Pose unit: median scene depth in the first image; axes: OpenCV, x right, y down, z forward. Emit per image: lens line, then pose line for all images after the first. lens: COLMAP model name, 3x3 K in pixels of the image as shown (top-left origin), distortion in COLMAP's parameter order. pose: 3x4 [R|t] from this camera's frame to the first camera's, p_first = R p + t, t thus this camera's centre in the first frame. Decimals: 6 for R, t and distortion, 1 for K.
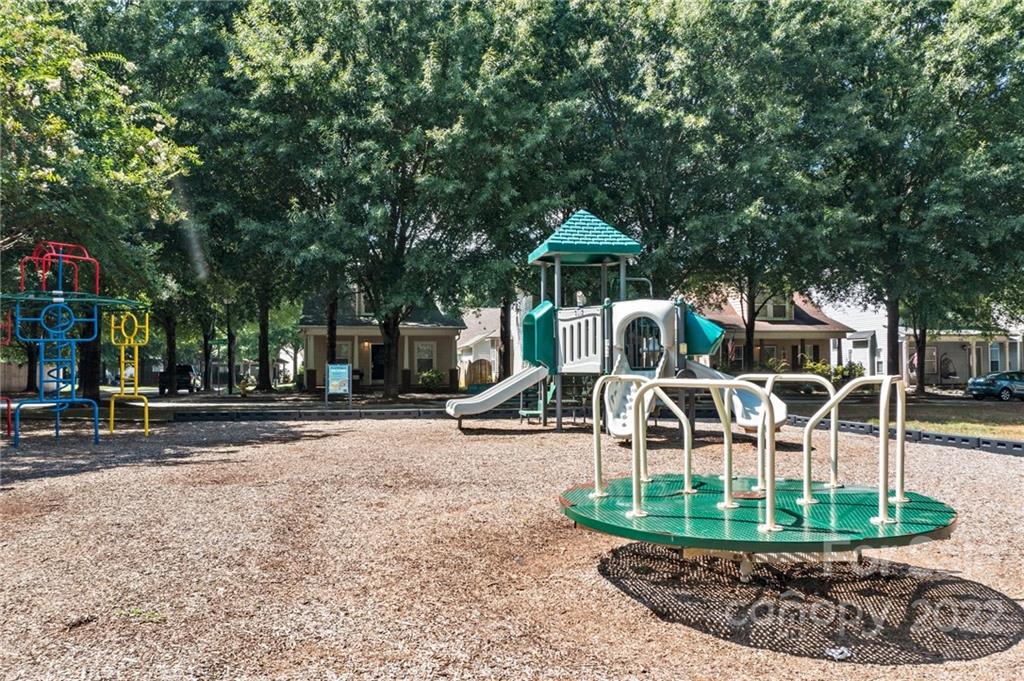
lens RADIAL K [[866.2, 0, 512.2], [0, 866.2, 314.6], [0, 0, 1]] dist [0.006184, 0.007546]
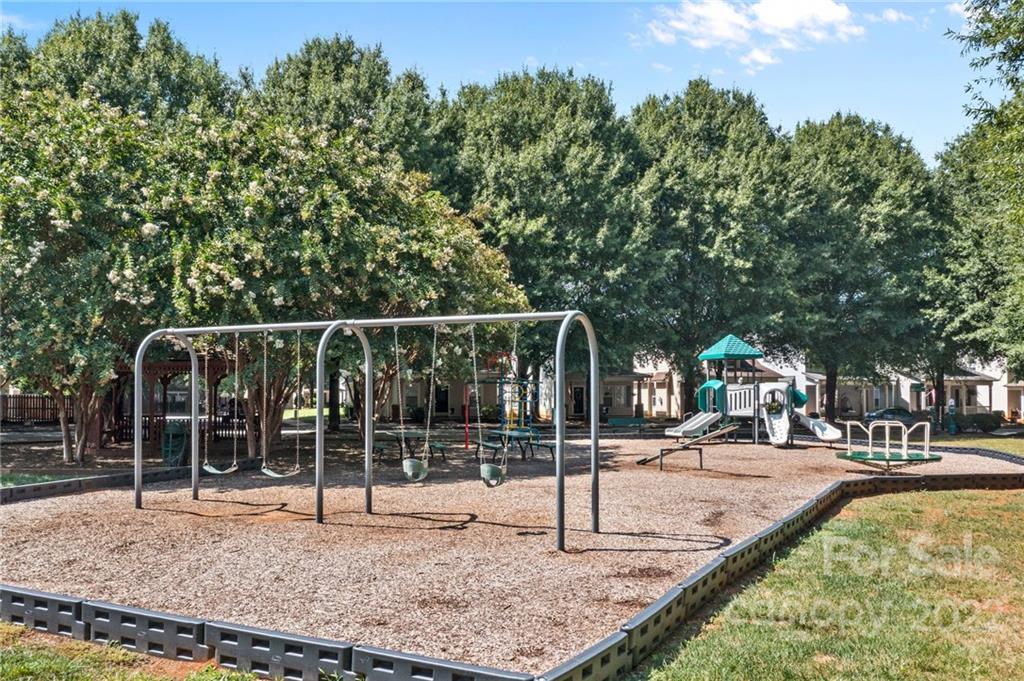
lens RADIAL K [[880.6, 0, 512.0], [0, 880.6, 340.5], [0, 0, 1]] dist [-0.004926, 0.008993]
pose [[0.989576, 0.019088, 0.142738, -0.480623], [-0.019512, 0.999808, 0.001574, -0.067029], [-0.142681, -0.004343, 0.989759, -0.644758]]
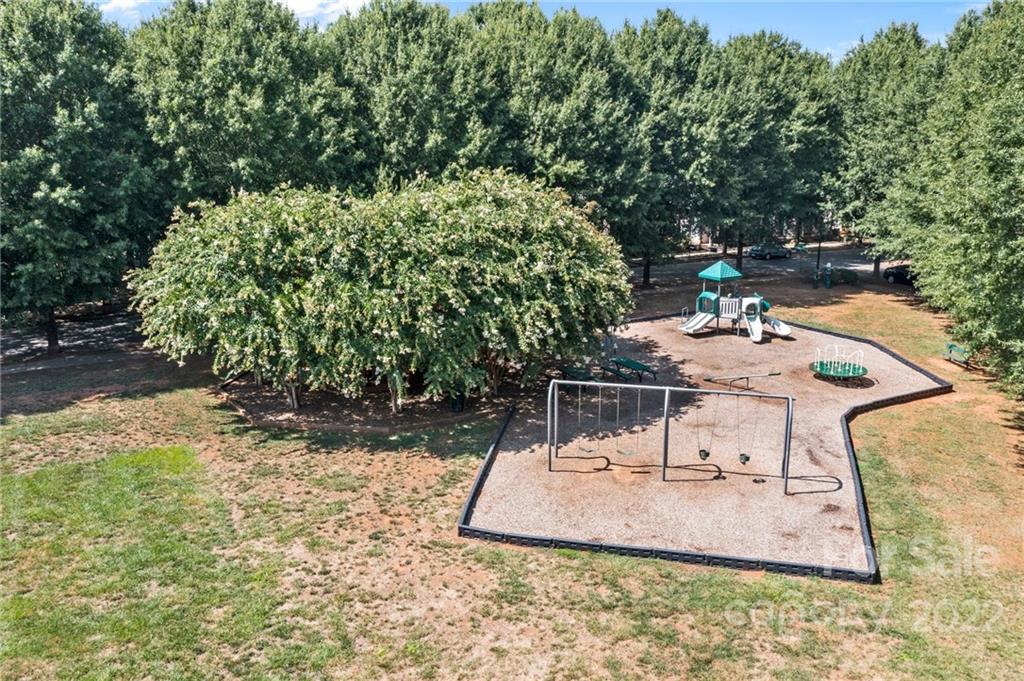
lens RADIAL K [[866.2, 0, 512.2], [0, 866.2, 314.6], [0, 0, 1]] dist [0.006184, 0.007546]
pose [[0.942497, -0.058767, 0.329009, -1.079199], [-0.029157, 0.966208, 0.256108, -0.463597], [-0.332942, -0.250974, 0.908934, -1.039472]]
